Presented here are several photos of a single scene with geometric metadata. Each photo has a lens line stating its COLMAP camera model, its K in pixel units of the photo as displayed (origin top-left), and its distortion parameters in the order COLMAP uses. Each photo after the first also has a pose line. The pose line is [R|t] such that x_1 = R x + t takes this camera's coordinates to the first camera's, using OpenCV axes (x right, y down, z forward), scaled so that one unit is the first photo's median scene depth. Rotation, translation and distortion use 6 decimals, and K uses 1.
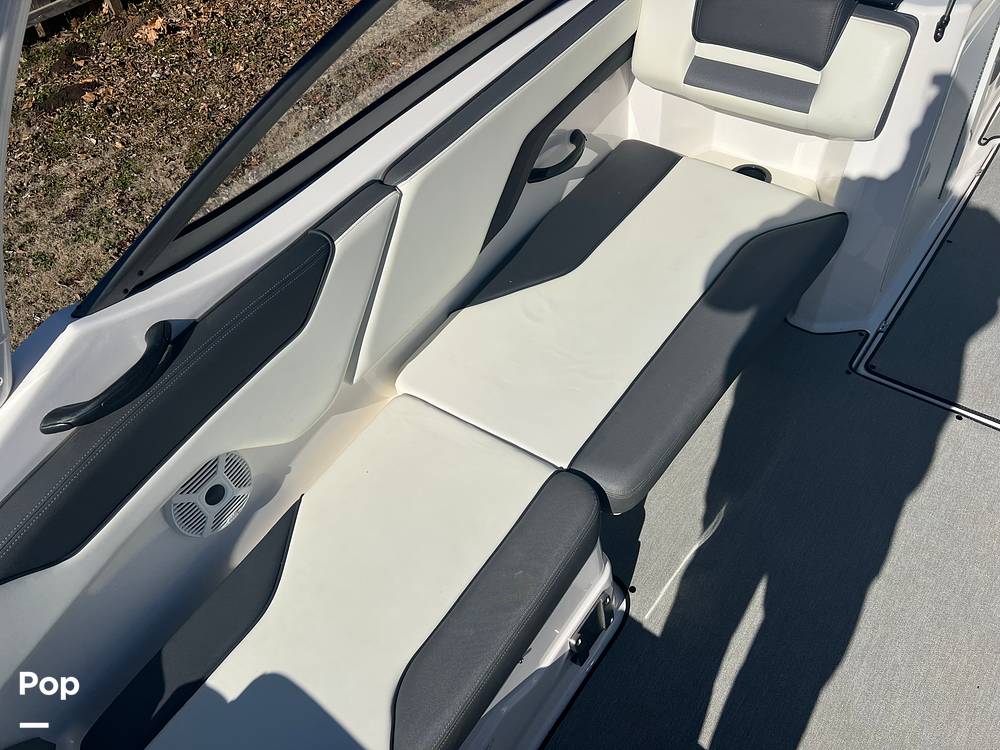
lens RADIAL K [[731.5, 0, 495.8], [0, 731.5, 377.7], [0, 0, 1]] dist [0.051815, -0.059265]
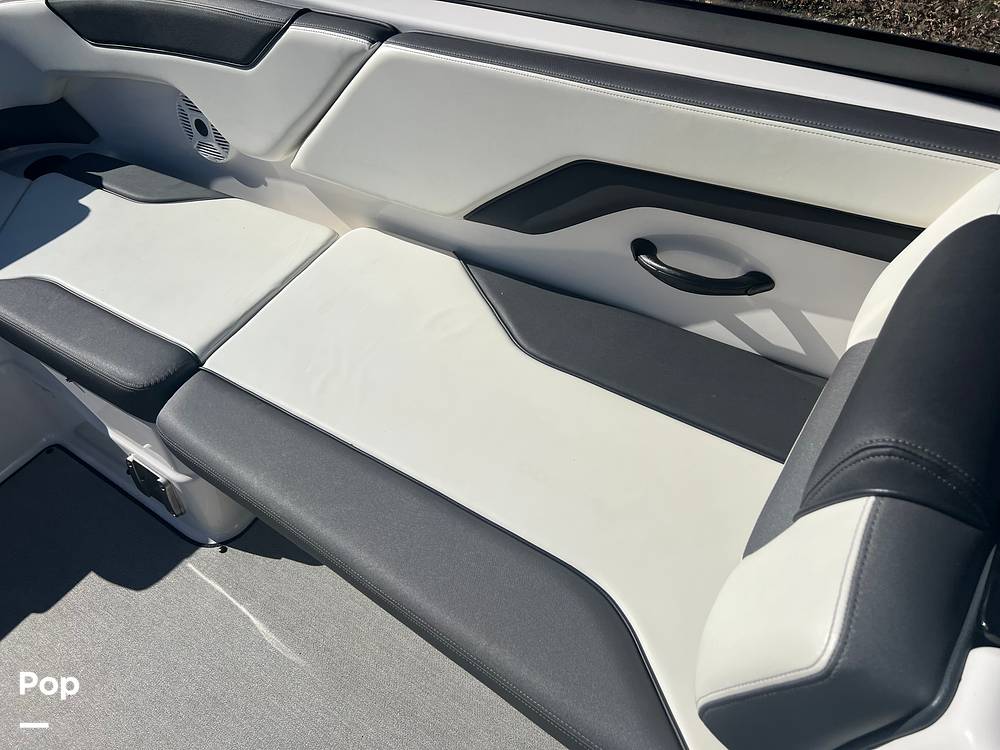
lens RADIAL K [[748.5, 0, 499.4], [0, 748.5, 361.3], [0, 0, 1]] dist [0.014520, -0.001195]
pose [[0.062513, 0.783112, -0.618731, 0.481404], [-0.701595, 0.475398, 0.530813, -0.438995], [0.709829, 0.400916, 0.579145, 0.503632]]
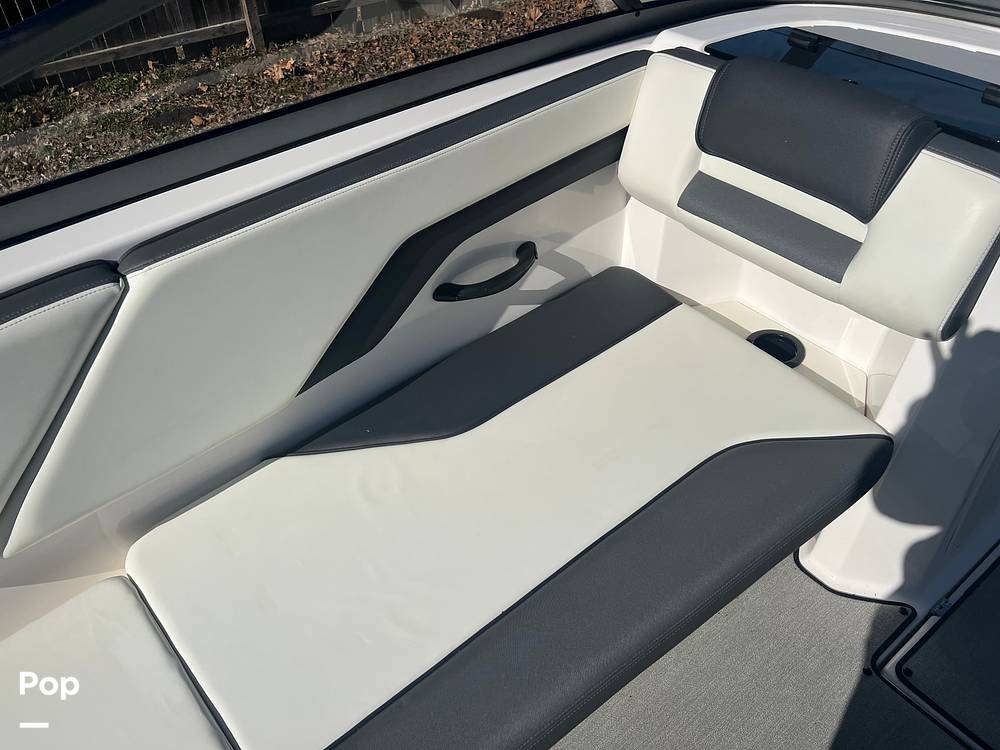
lens RADIAL K [[737.4, 0, 504.0], [0, 737.4, 370.1], [0, 0, 1]] dist [0.054751, -0.065631]
pose [[0.967851, 0.203817, -0.147390, 0.207457], [-0.218926, 0.971138, -0.094669, -0.130706], [0.123840, 0.123893, 0.984537, 0.276037]]
